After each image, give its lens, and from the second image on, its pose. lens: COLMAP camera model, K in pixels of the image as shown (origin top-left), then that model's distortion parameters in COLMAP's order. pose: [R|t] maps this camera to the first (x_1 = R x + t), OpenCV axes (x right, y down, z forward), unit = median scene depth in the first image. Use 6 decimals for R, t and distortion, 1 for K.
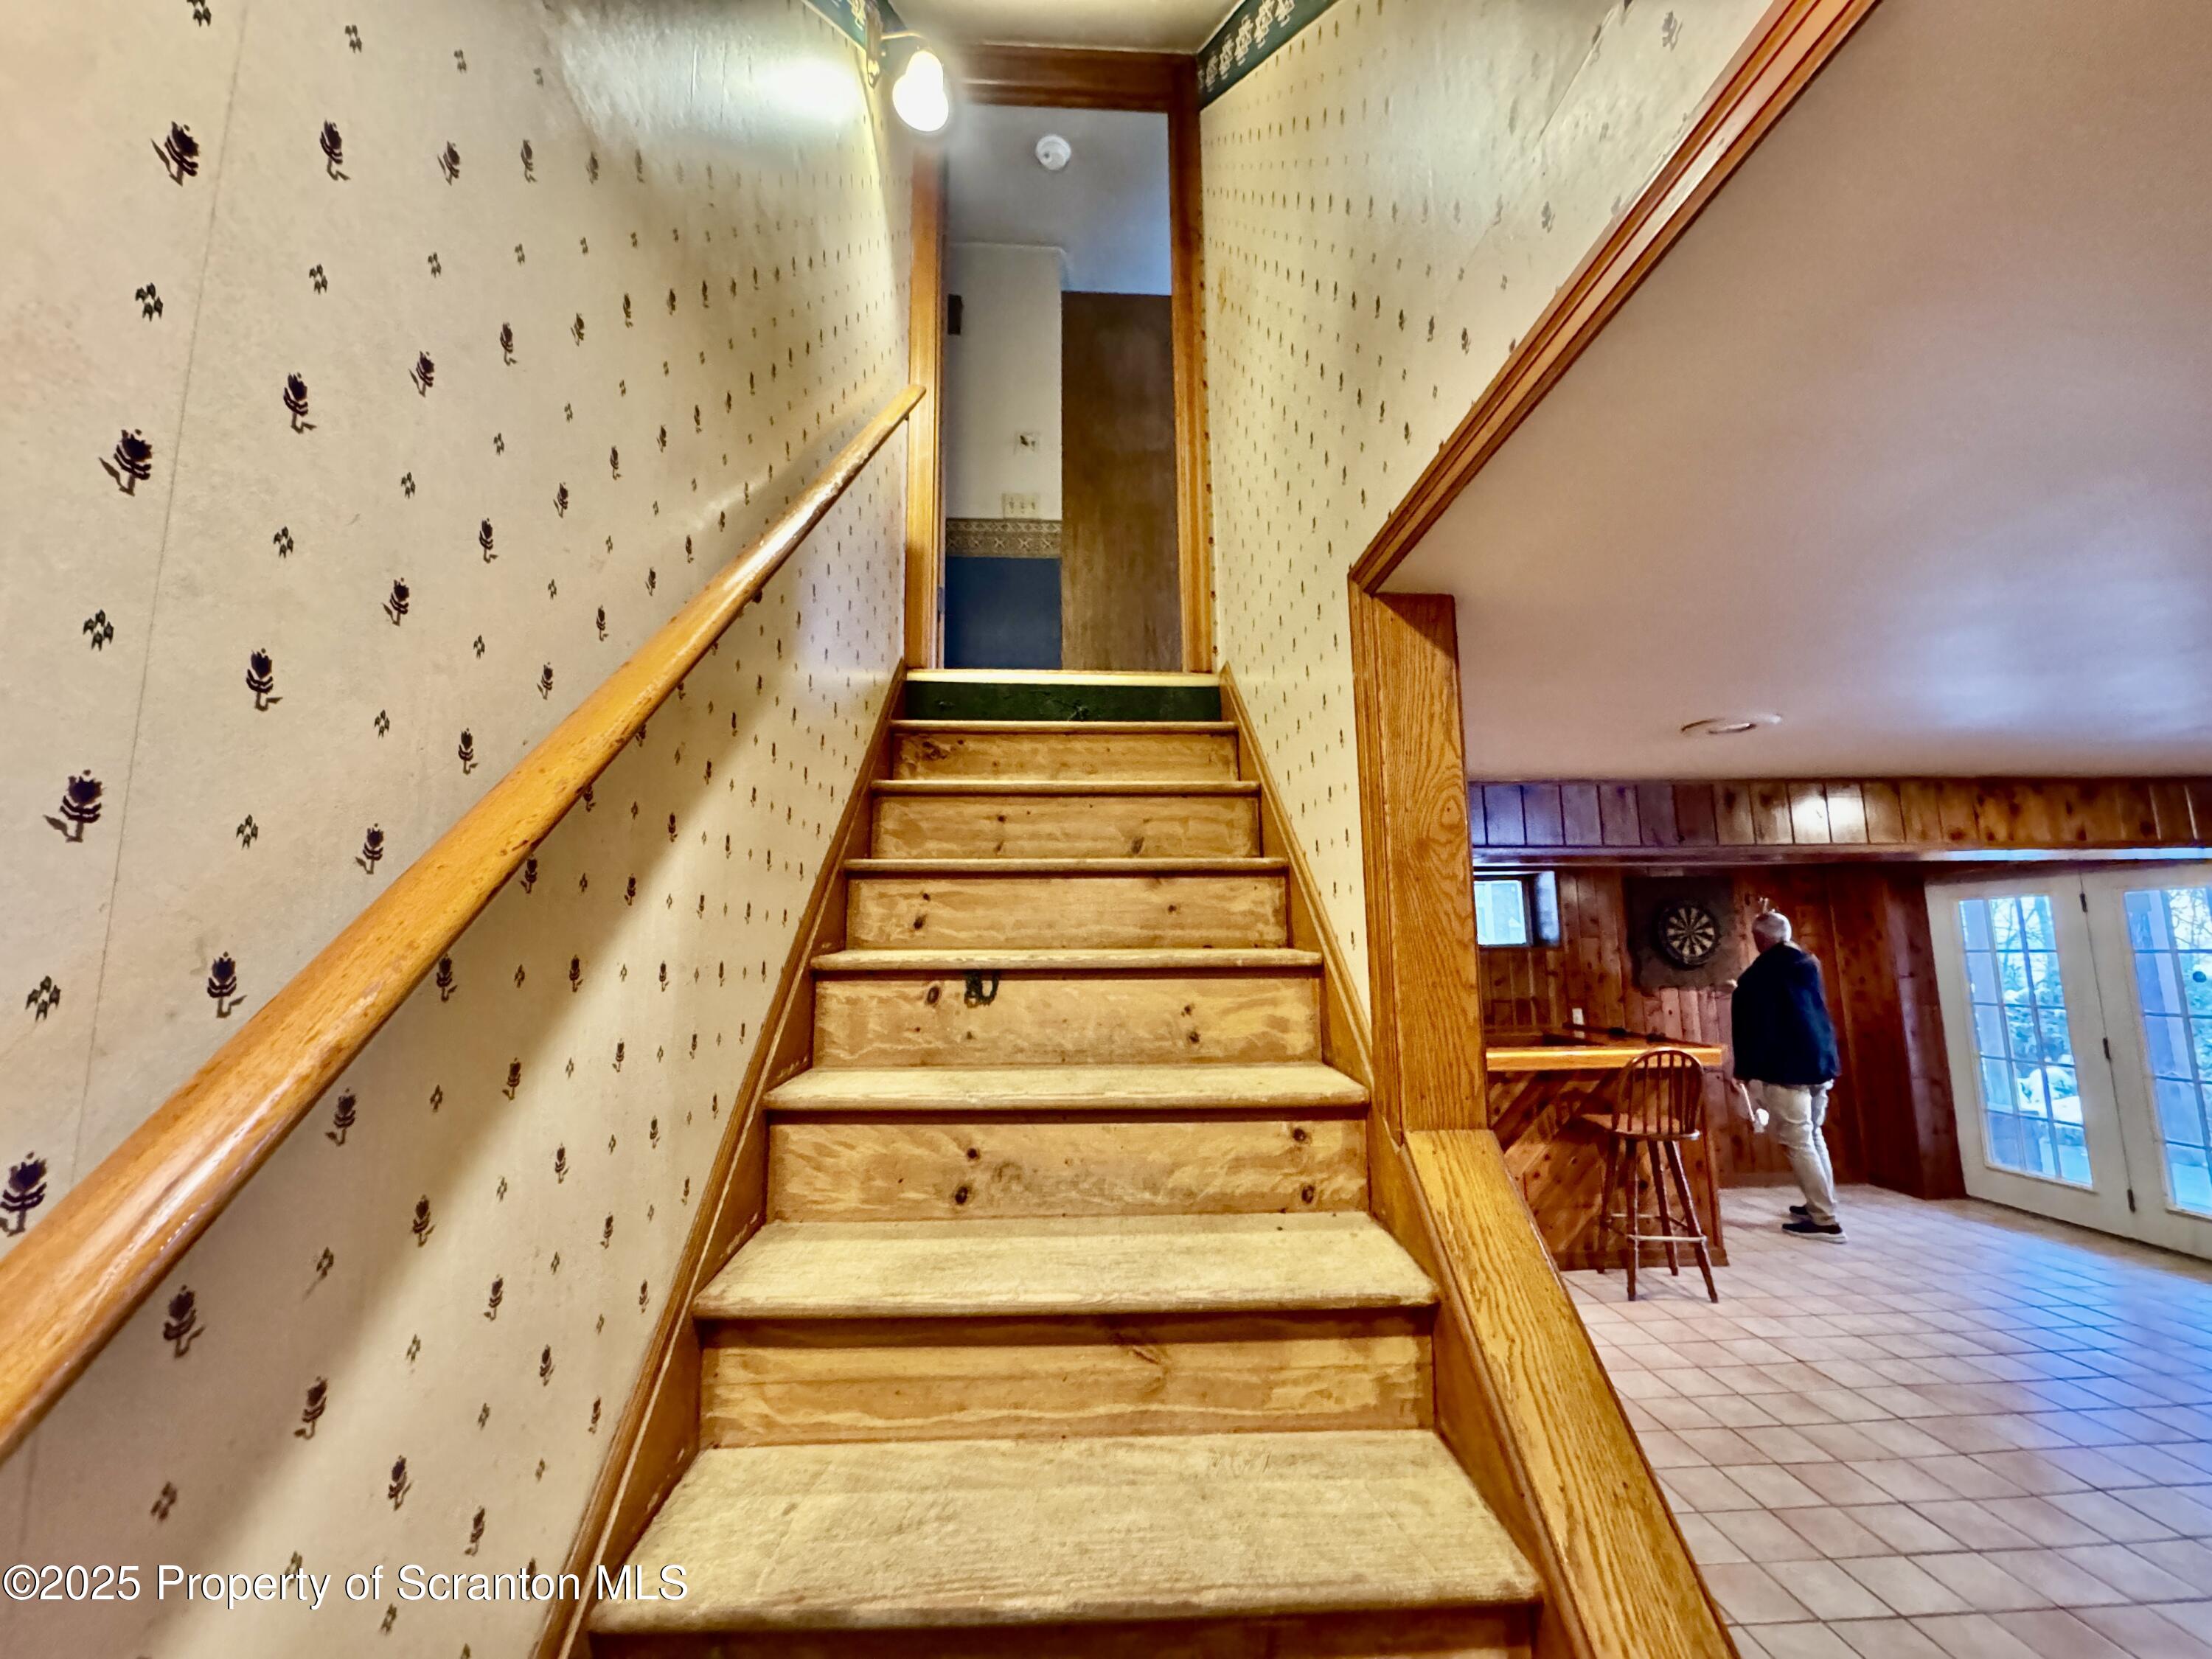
lens RADIAL K [[885.0, 0, 1107.4], [0, 885.0, 832.2], [0, 0, 1]] dist [-0.011081, 0.003714]
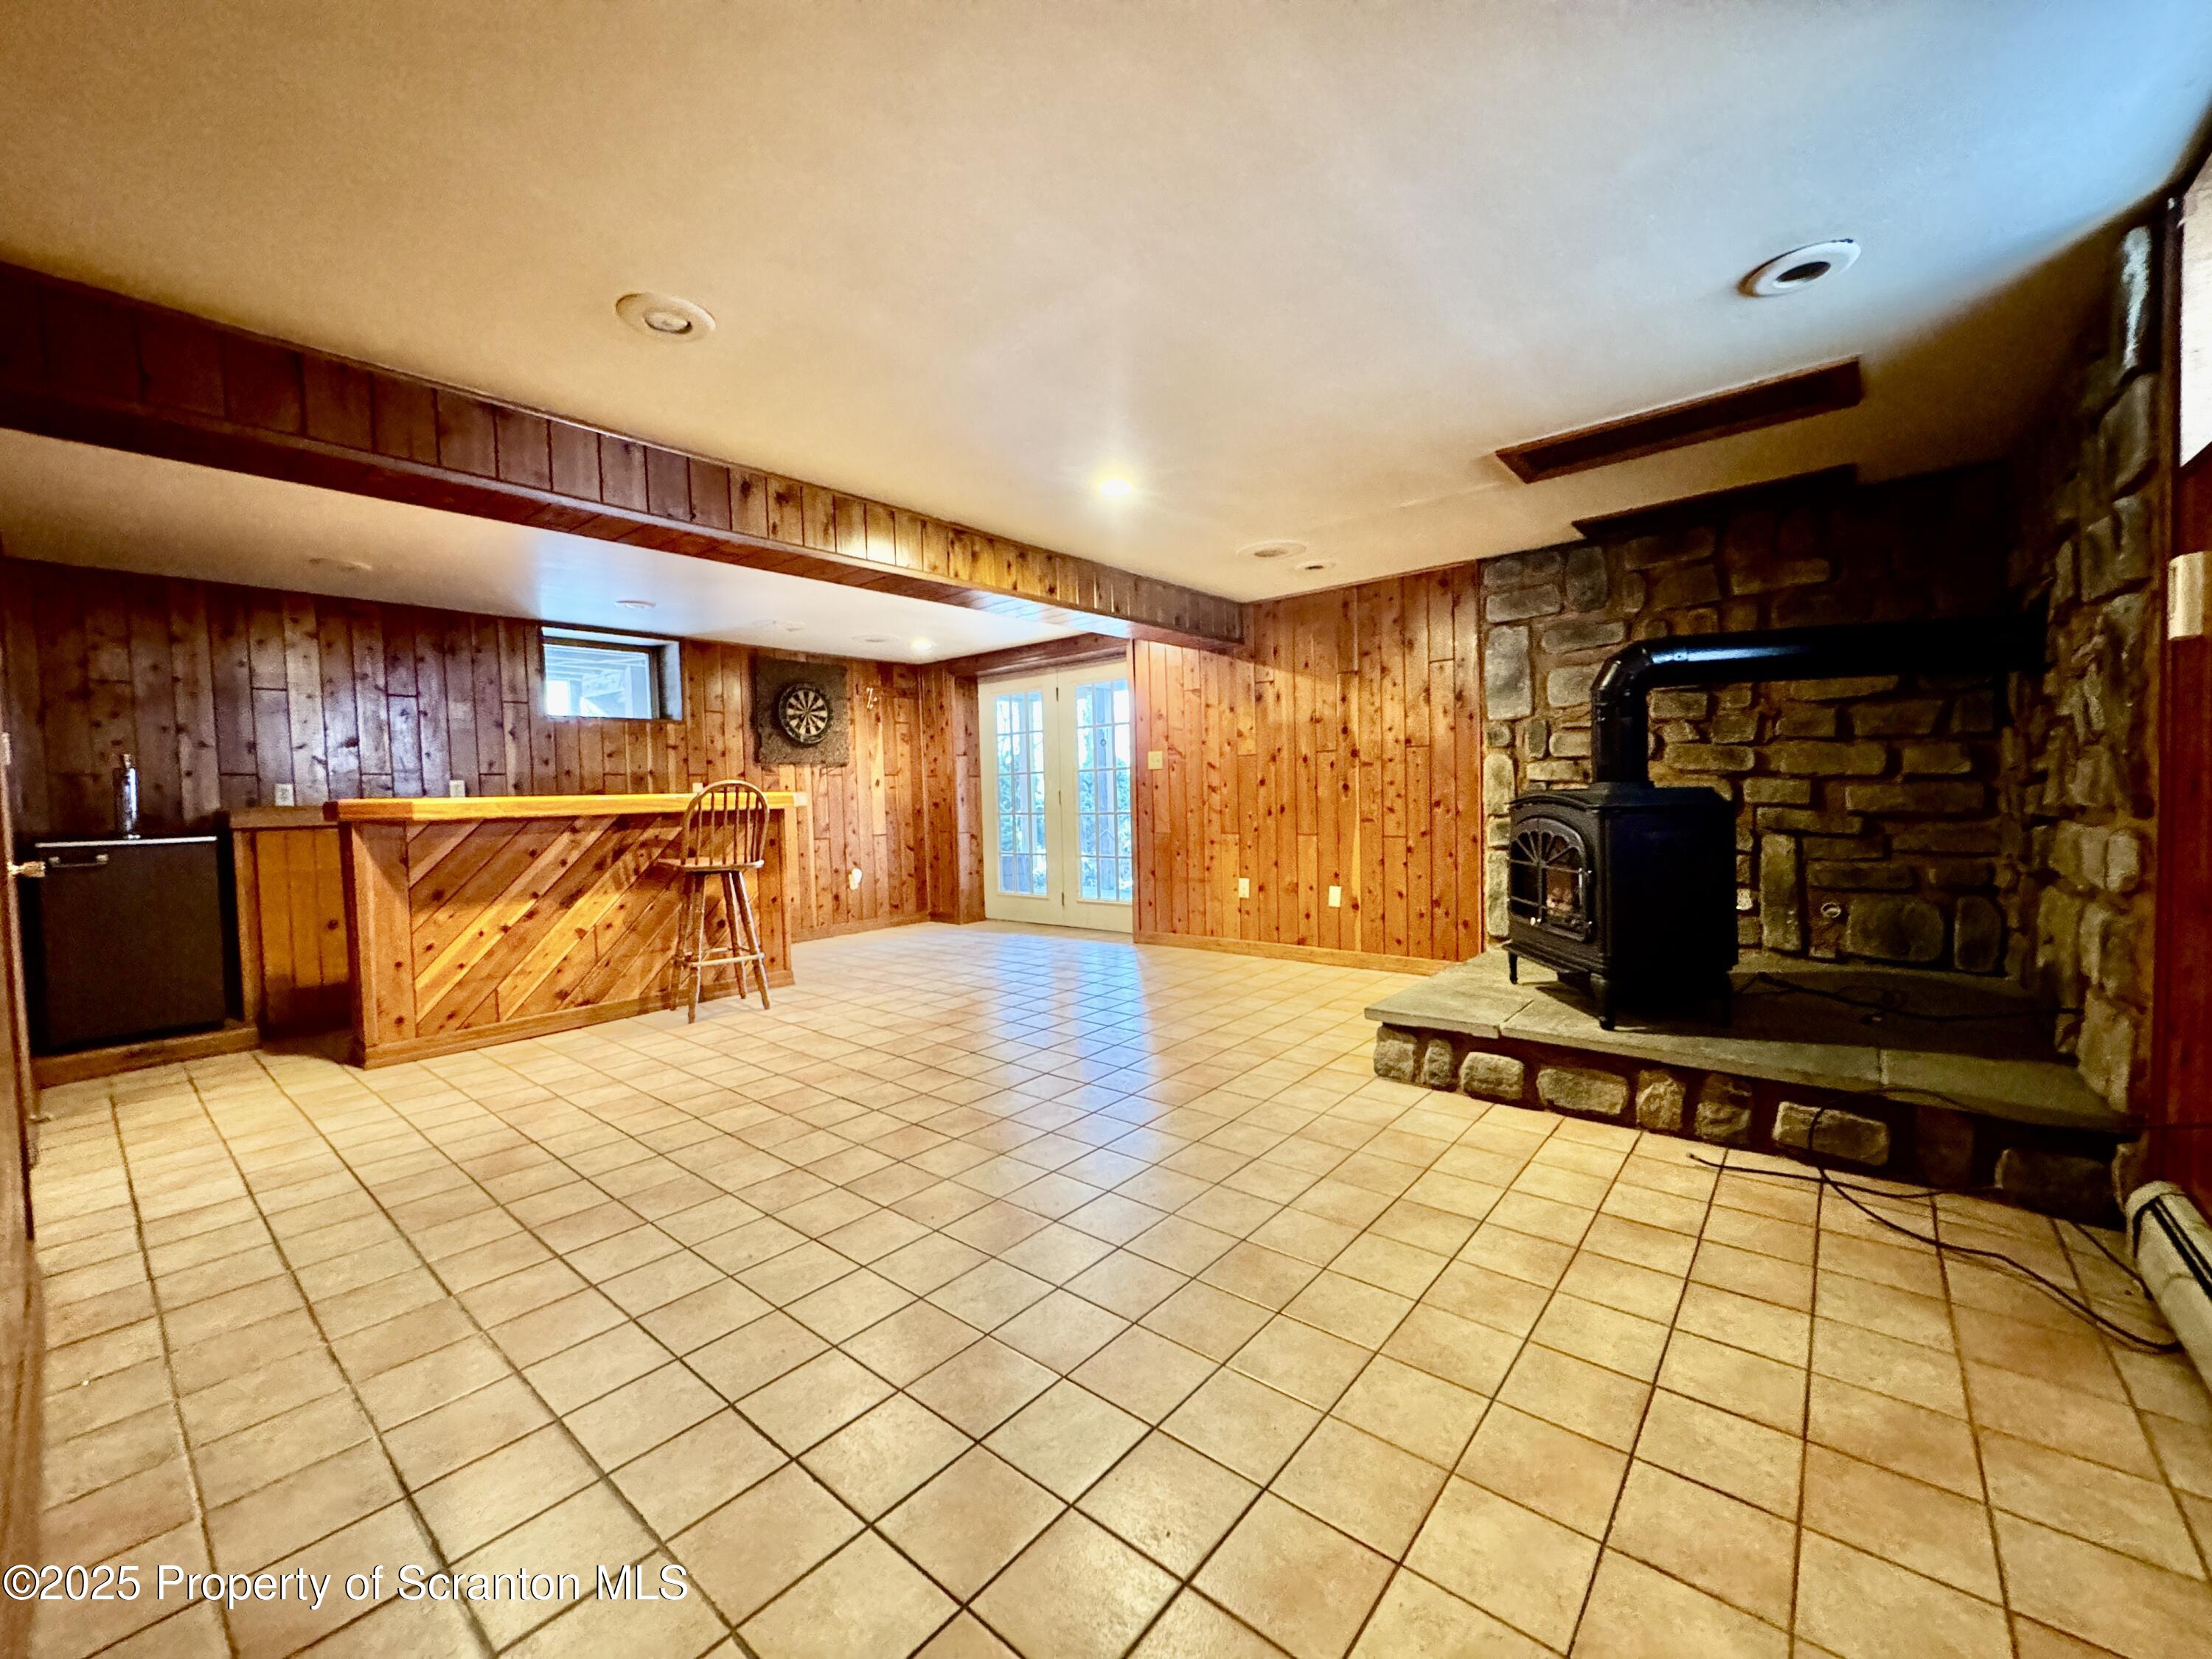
lens RADIAL K [[885.0, 0, 1114.1], [0, 885.0, 826.0], [0, 0, 1]] dist [-0.011081, 0.003714]
pose [[0.673450, -0.033155, 0.738488, 0.122294], [-0.083387, 0.989210, 0.120455, 0.096842], [-0.734514, -0.142701, 0.663420, -0.014298]]
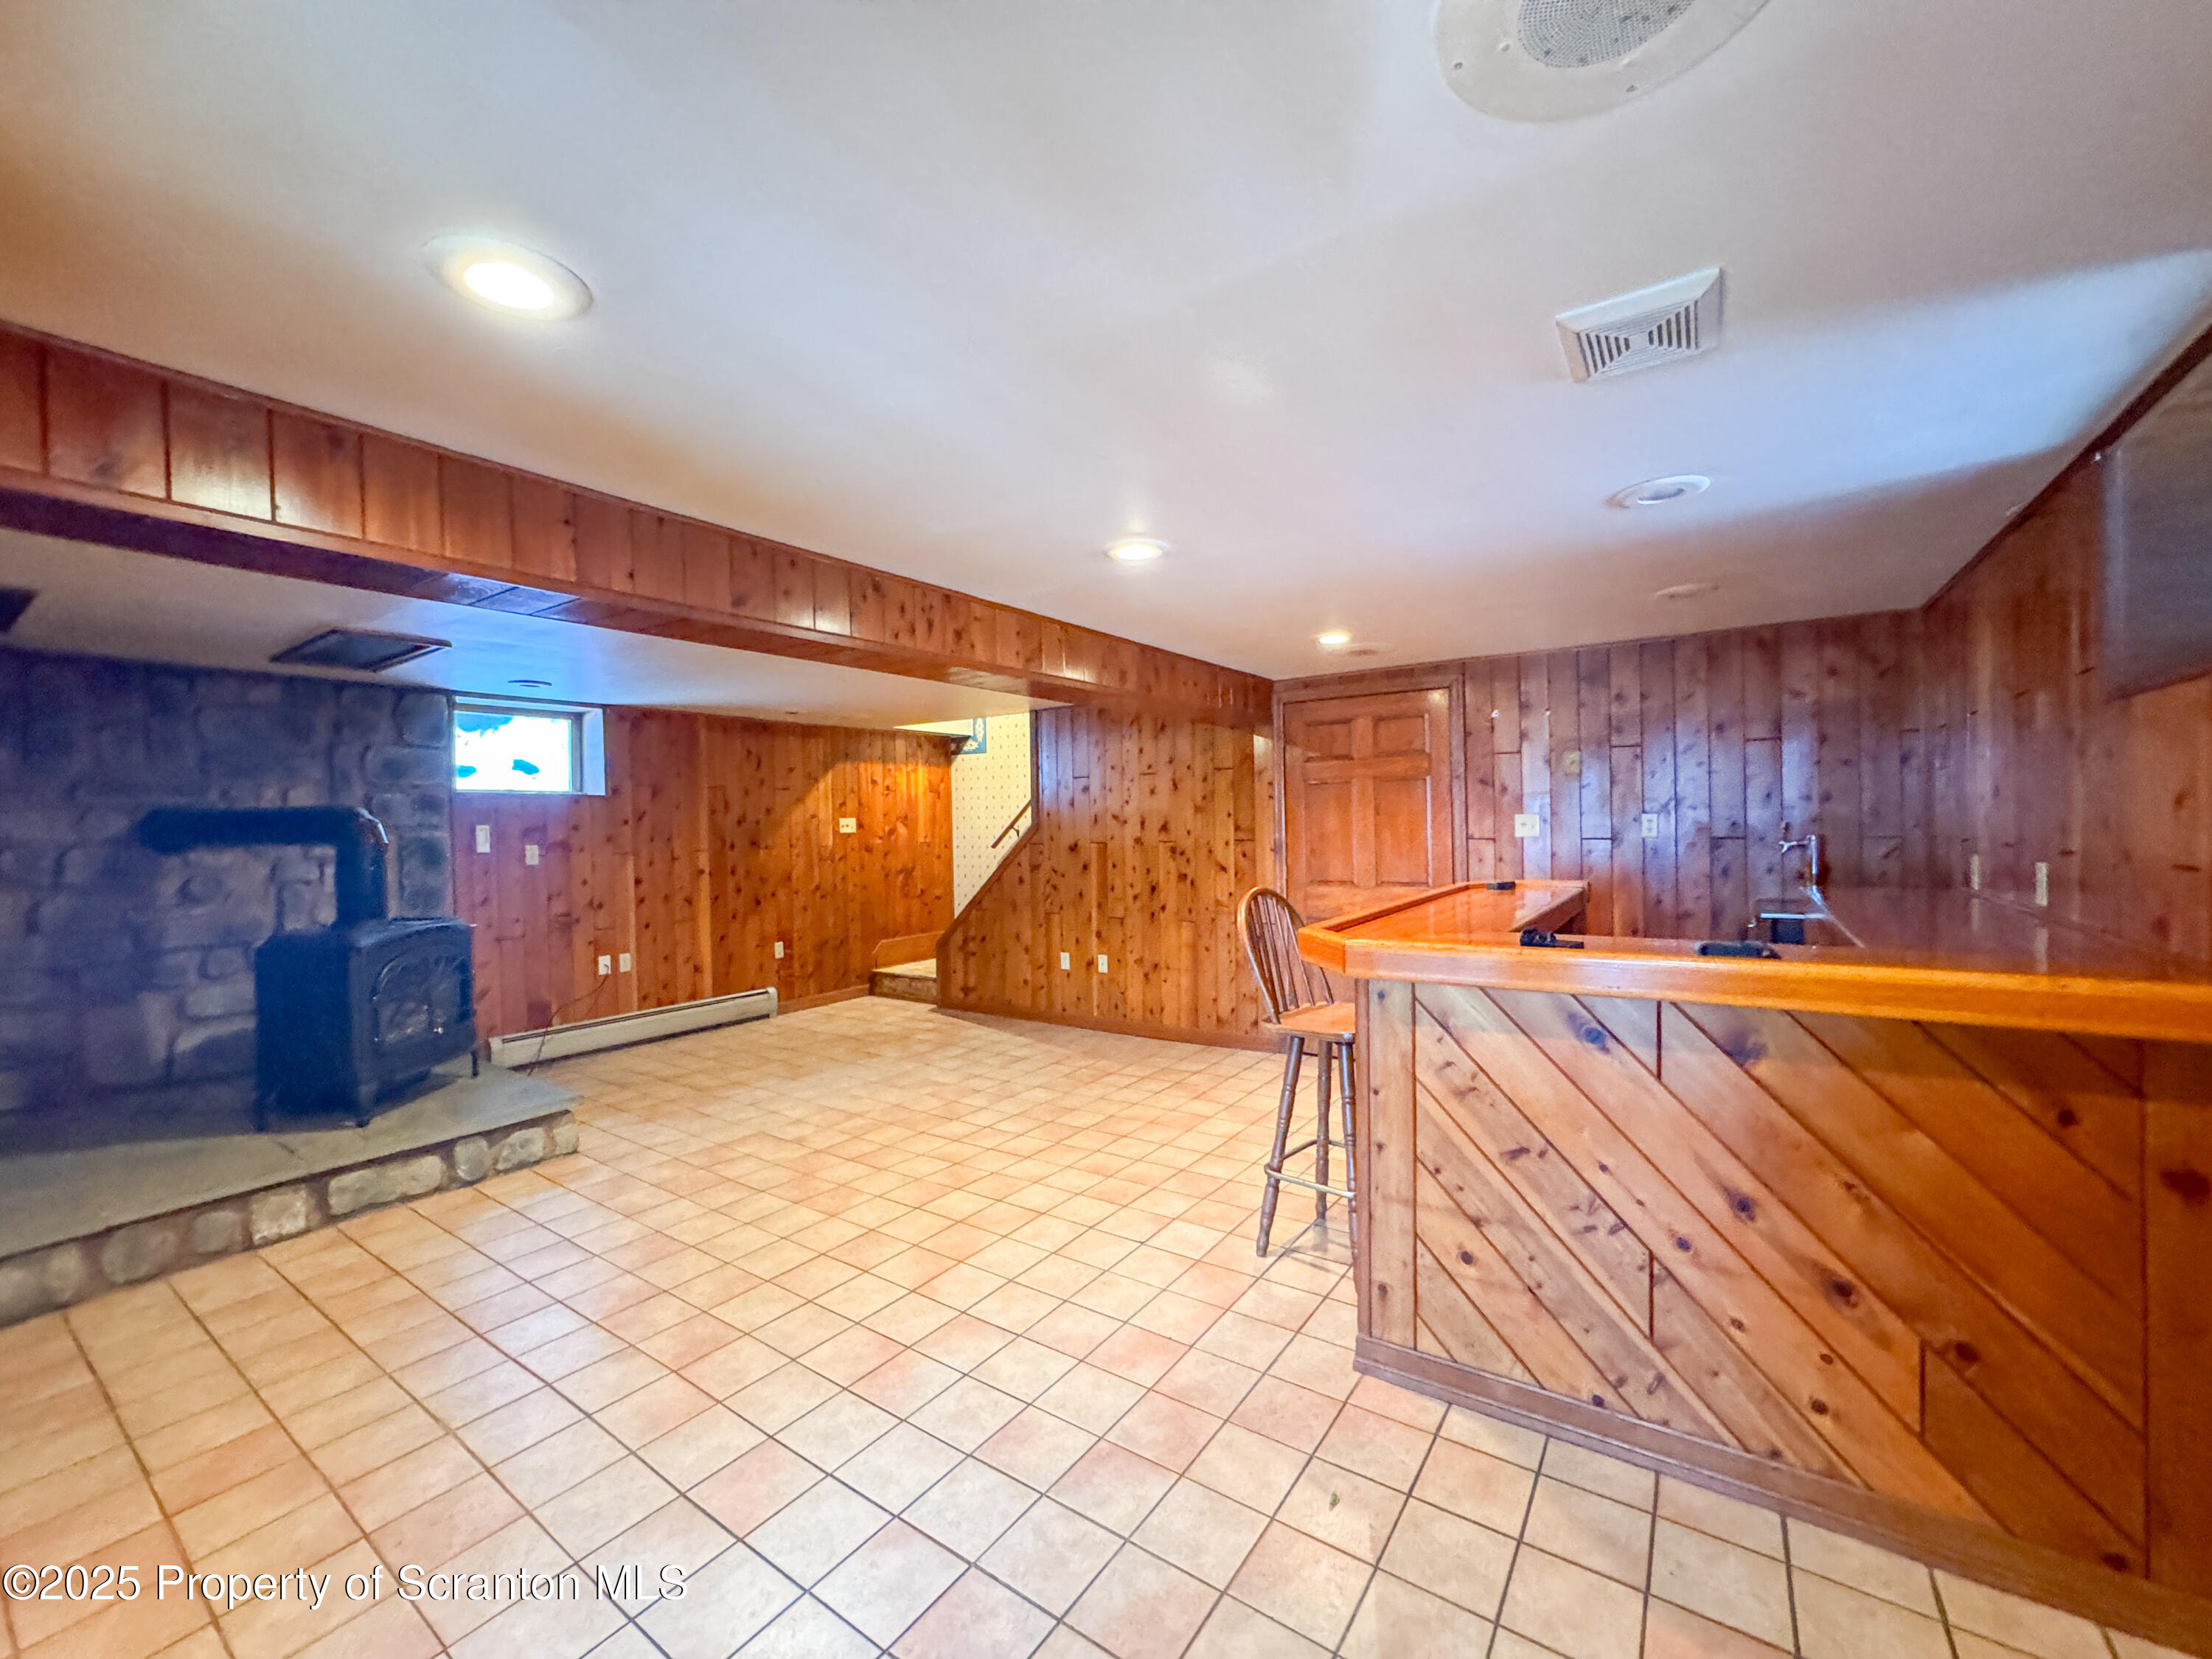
lens RADIAL K [[885.0, 0, 1104.1], [0, 885.0, 837.9], [0, 0, 1]] dist [-0.011081, 0.003714]
pose [[-0.607829, 0.038762, -0.793121, 0.908599], [0.138855, 0.988607, -0.058099, 0.162684], [0.781833, -0.145444, -0.606287, 0.955182]]
